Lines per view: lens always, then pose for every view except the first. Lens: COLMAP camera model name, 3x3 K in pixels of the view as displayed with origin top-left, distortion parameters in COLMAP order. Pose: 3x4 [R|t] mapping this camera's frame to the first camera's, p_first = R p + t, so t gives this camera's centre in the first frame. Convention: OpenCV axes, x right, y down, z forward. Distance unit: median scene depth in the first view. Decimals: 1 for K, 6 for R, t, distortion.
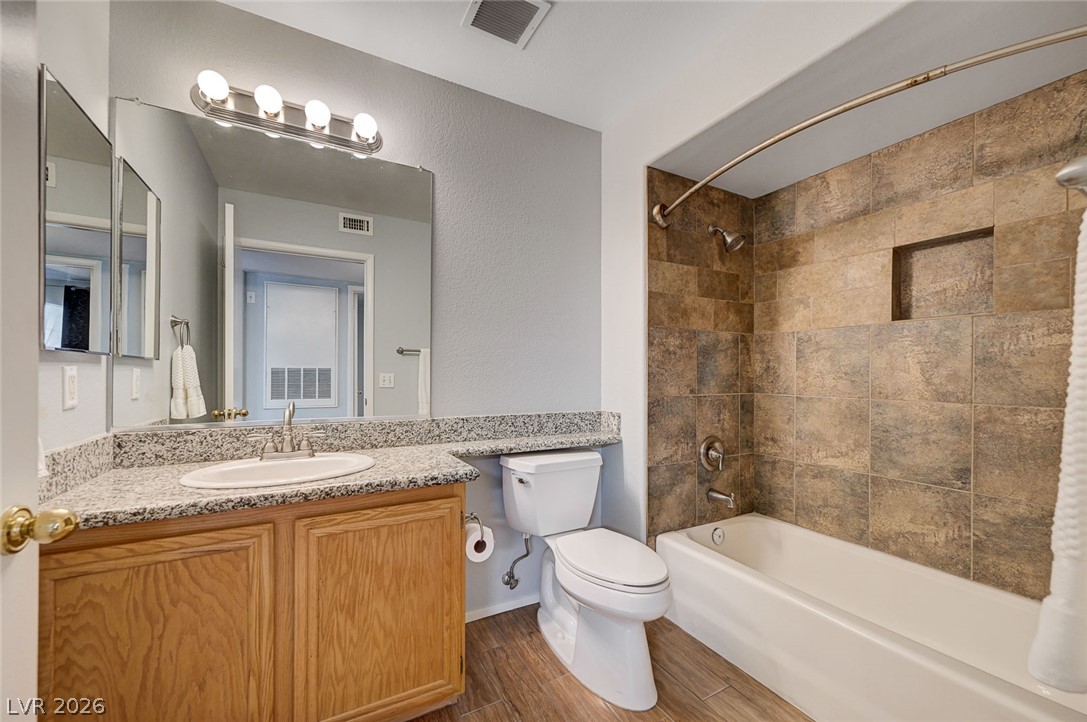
lens RADIAL K [[431.2, 0, 546.0], [0, 431.2, 368.2], [0, 0, 1]] dist [0.005317, 0.000187]
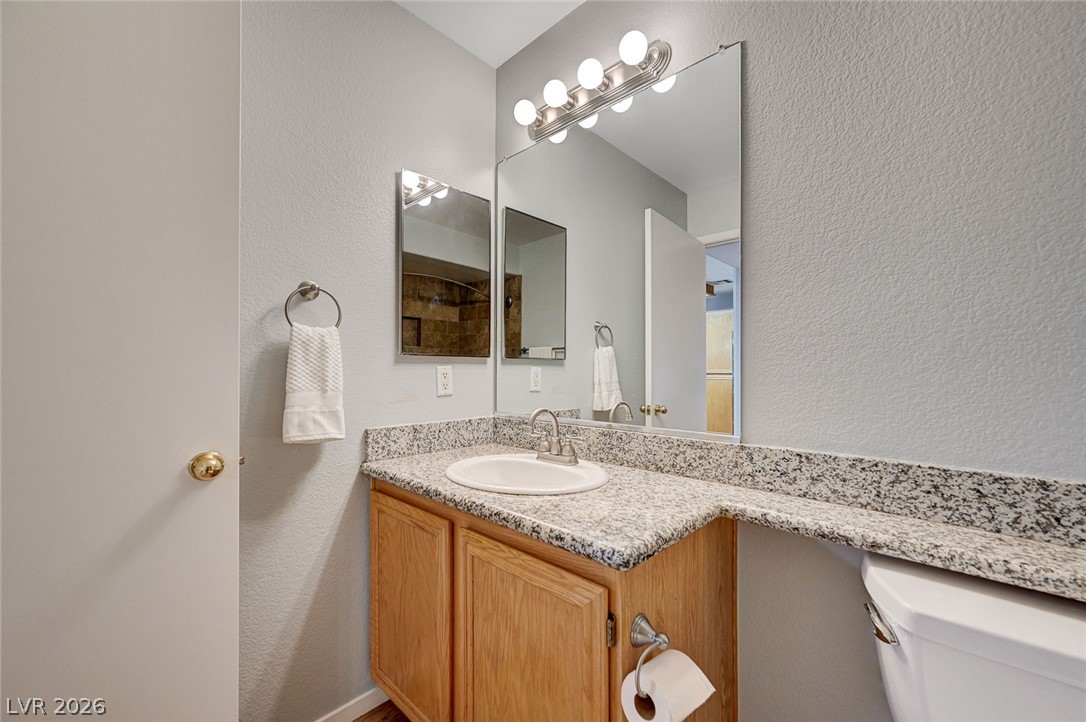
lens RADIAL K [[430.8, 0, 542.5], [0, 430.8, 368.6], [0, 0, 1]] dist [0.005317, 0.000187]
pose [[0.308372, -0.008785, -0.951225, 0.240678], [0.012048, 0.999913, -0.005329, 0.010471], [0.951189, -0.009817, 0.308452, 0.579476]]
